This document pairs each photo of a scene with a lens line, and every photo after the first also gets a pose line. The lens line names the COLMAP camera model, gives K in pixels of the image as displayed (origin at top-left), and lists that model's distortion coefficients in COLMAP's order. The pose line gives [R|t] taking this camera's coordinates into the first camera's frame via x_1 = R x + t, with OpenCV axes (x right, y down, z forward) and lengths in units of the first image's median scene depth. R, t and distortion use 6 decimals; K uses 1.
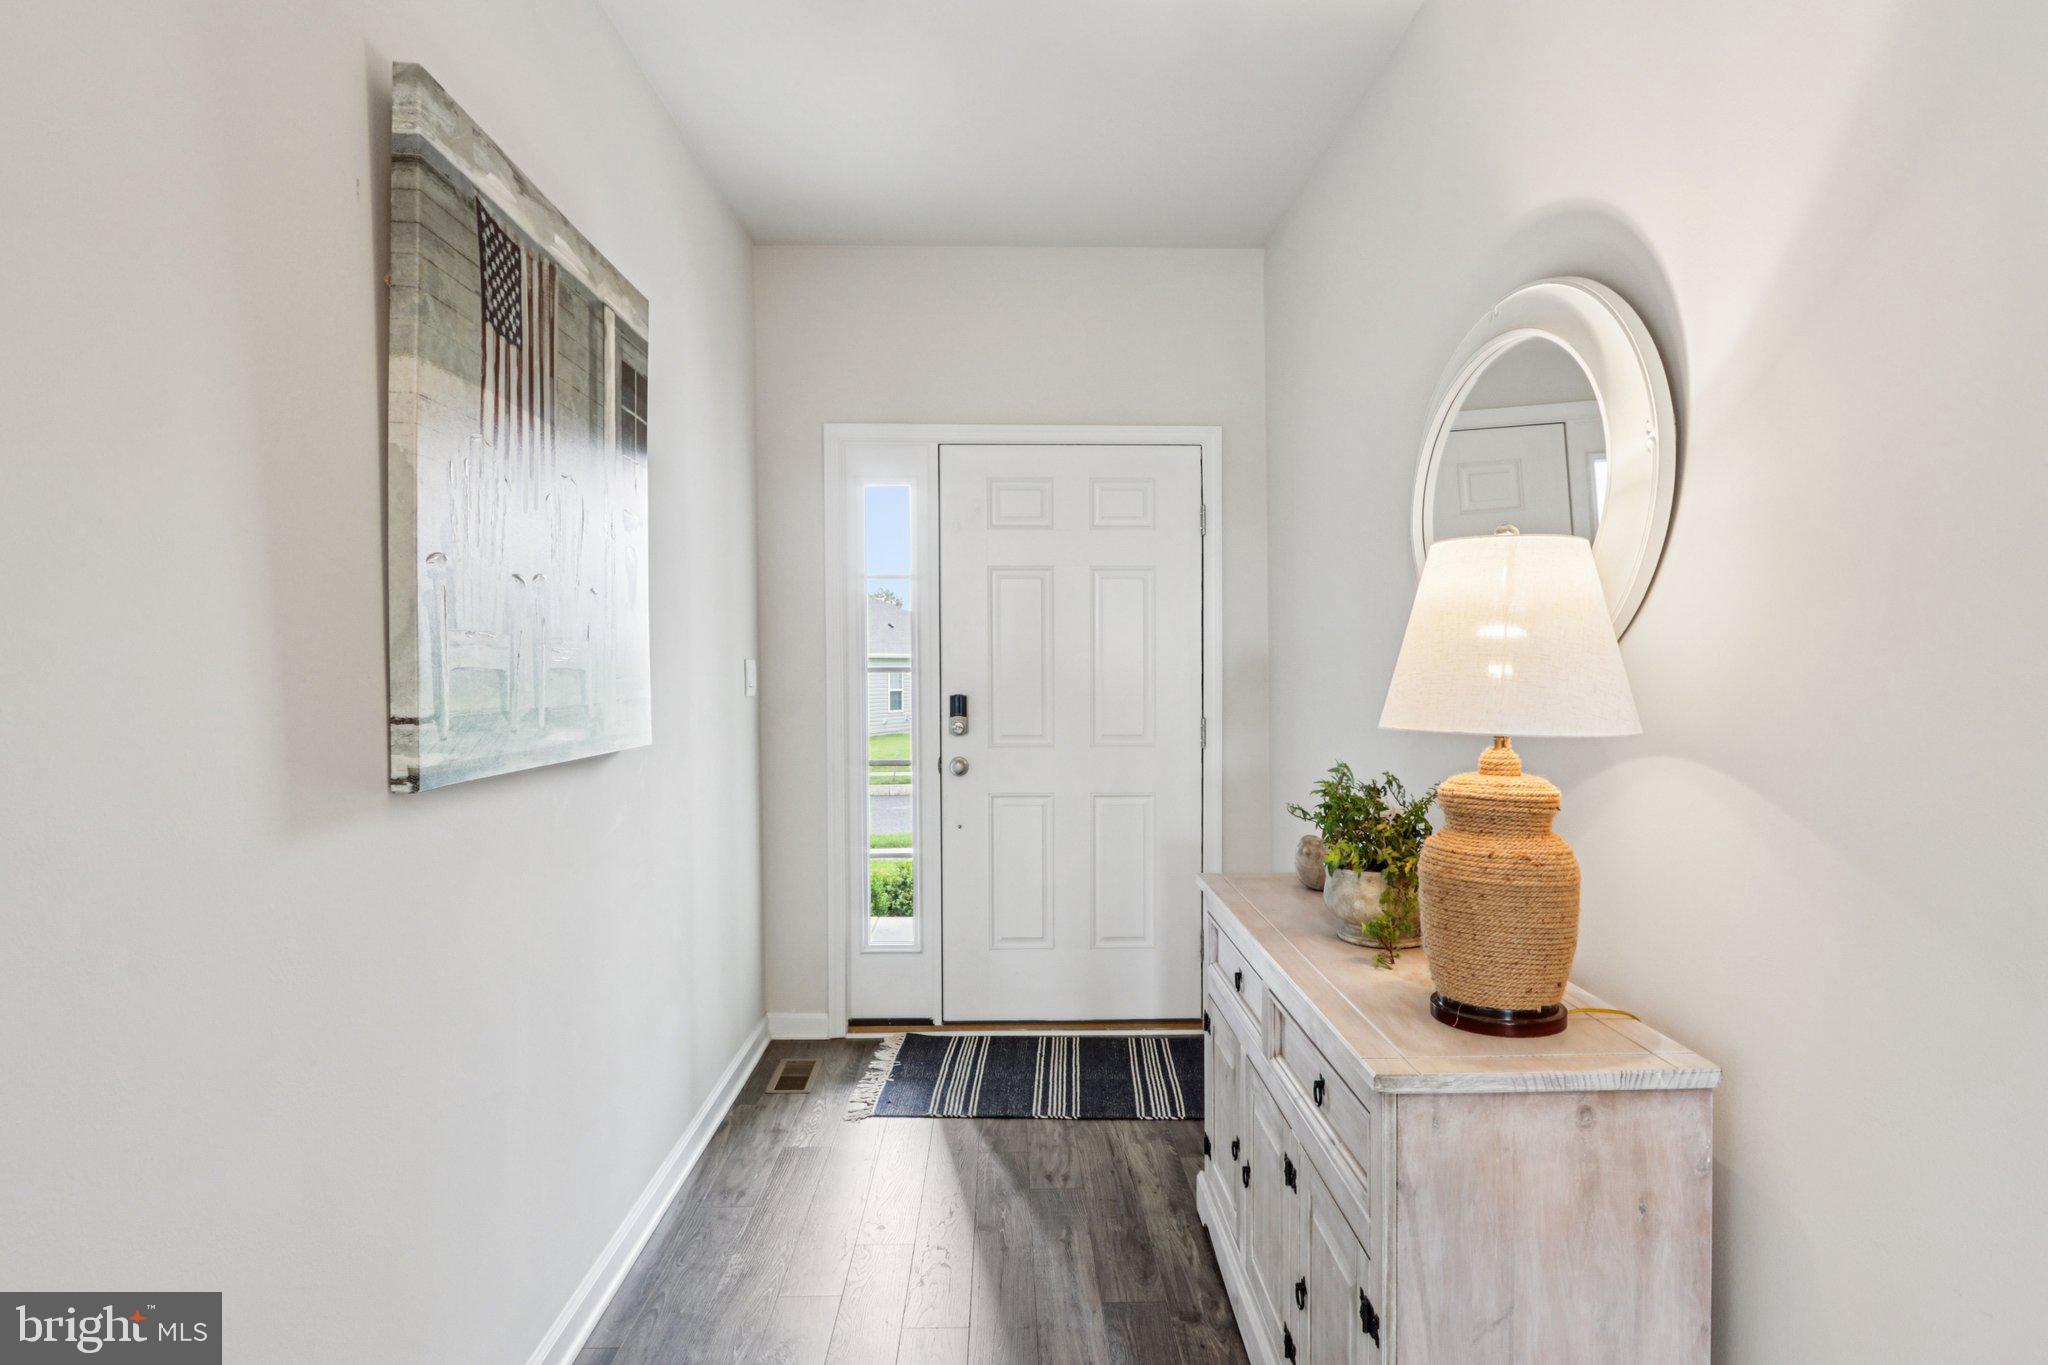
lens RADIAL K [[1142.3, 0, 1023.5], [0, 1142.3, 682.4], [0, 0, 1]] dist [-0.001968, -0.000155]
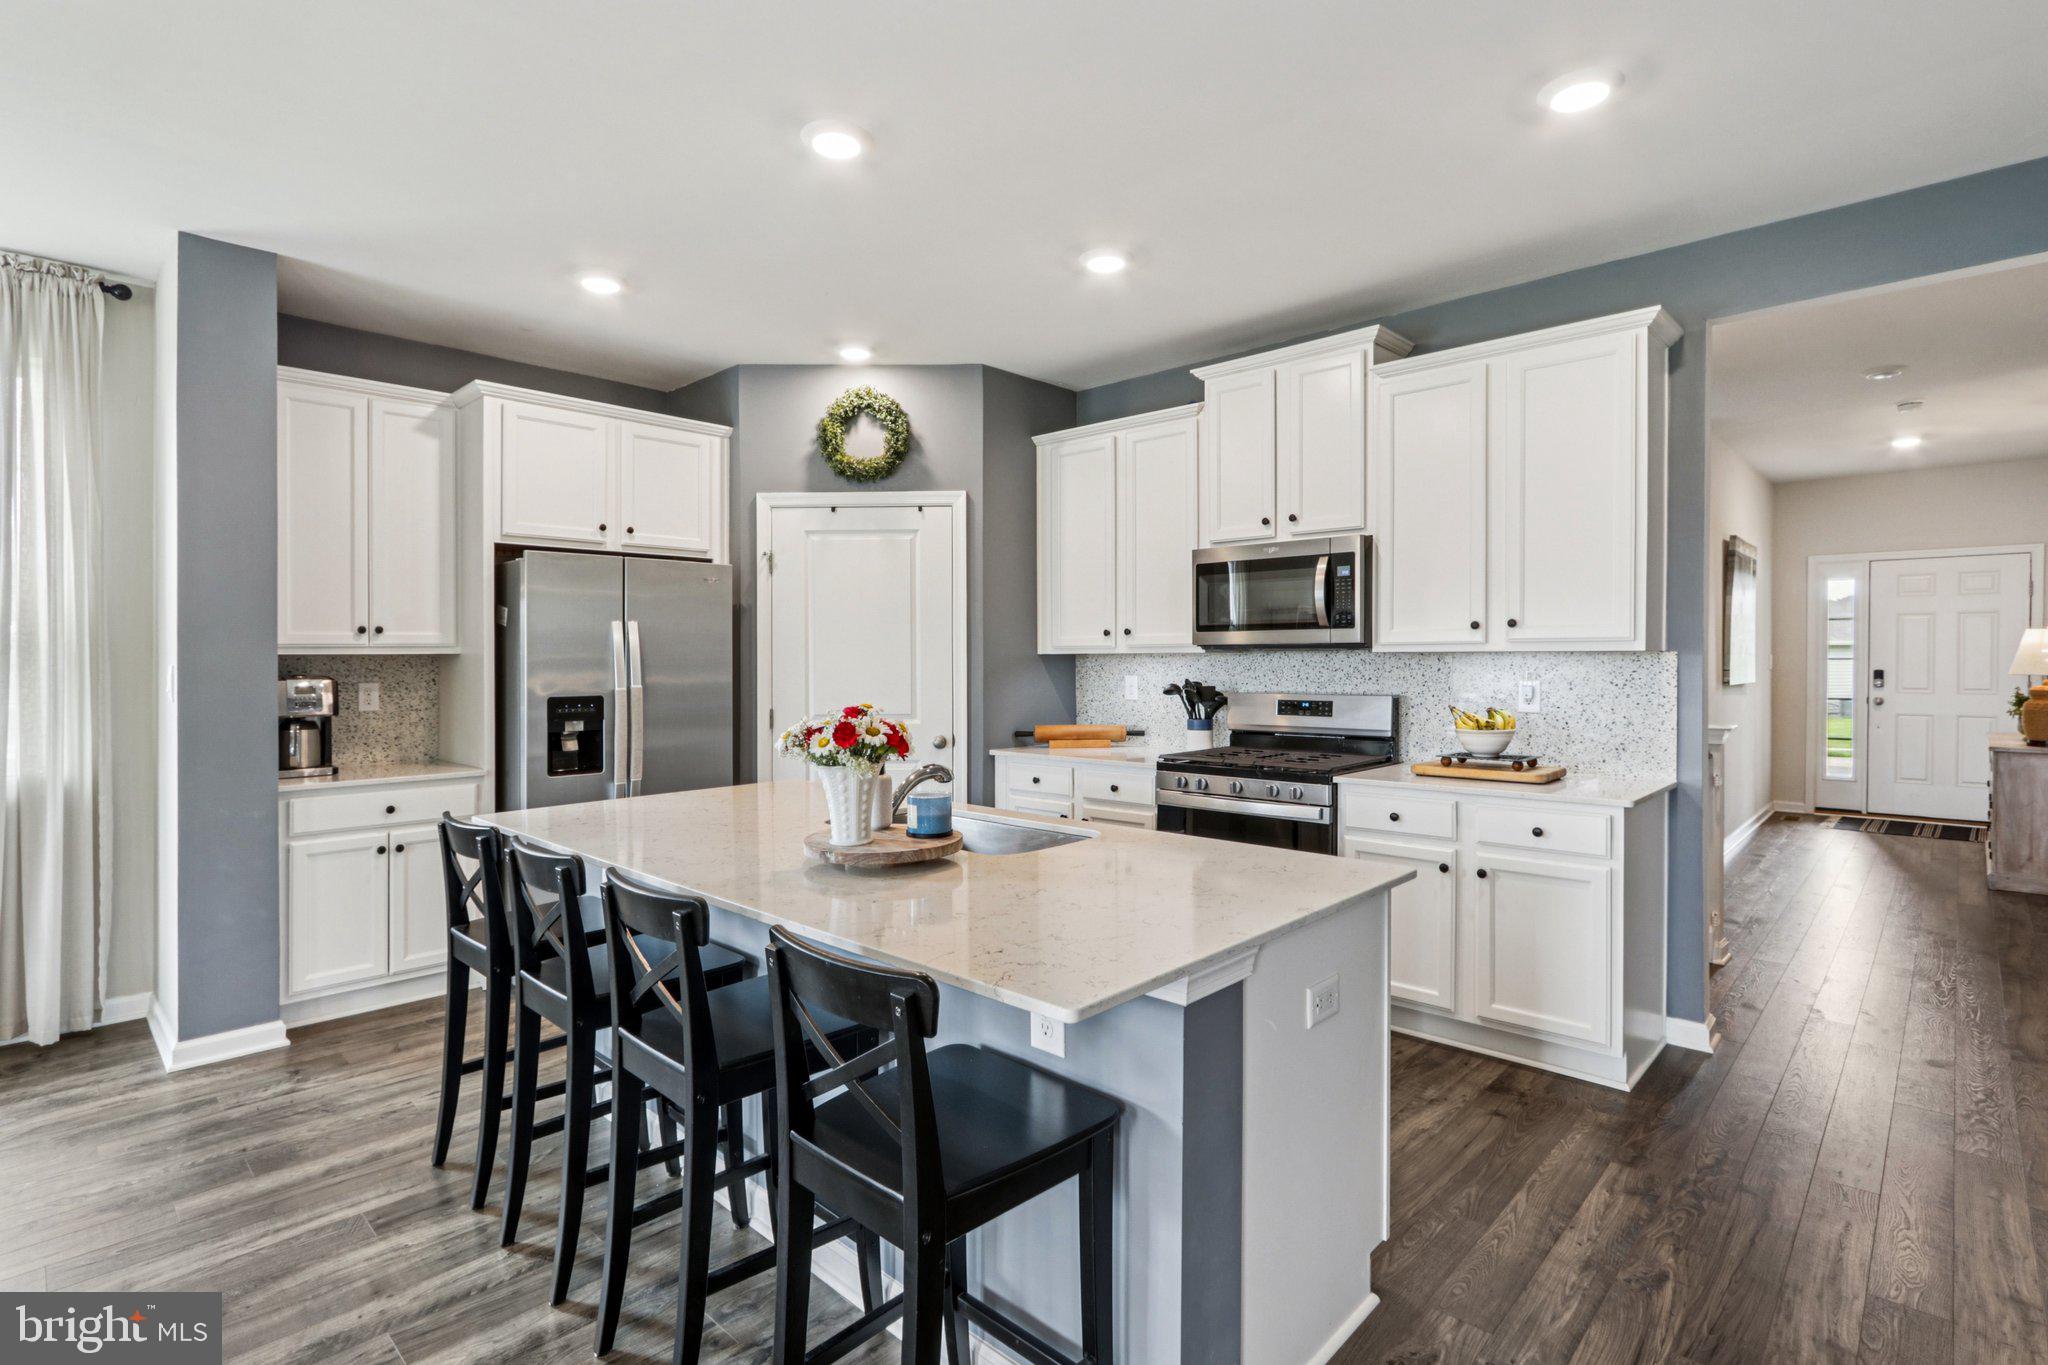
lens RADIAL K [[986.8, 0, 1013.6], [0, 986.8, 677.8], [0, 0, 1]] dist [-0.019741, 0.002184]
pose [[0.707333, 0.019380, -0.706615, 0.094836], [-0.008564, 0.999786, 0.018848, 0.005325], [0.706829, -0.007281, 0.707347, -1.604300]]
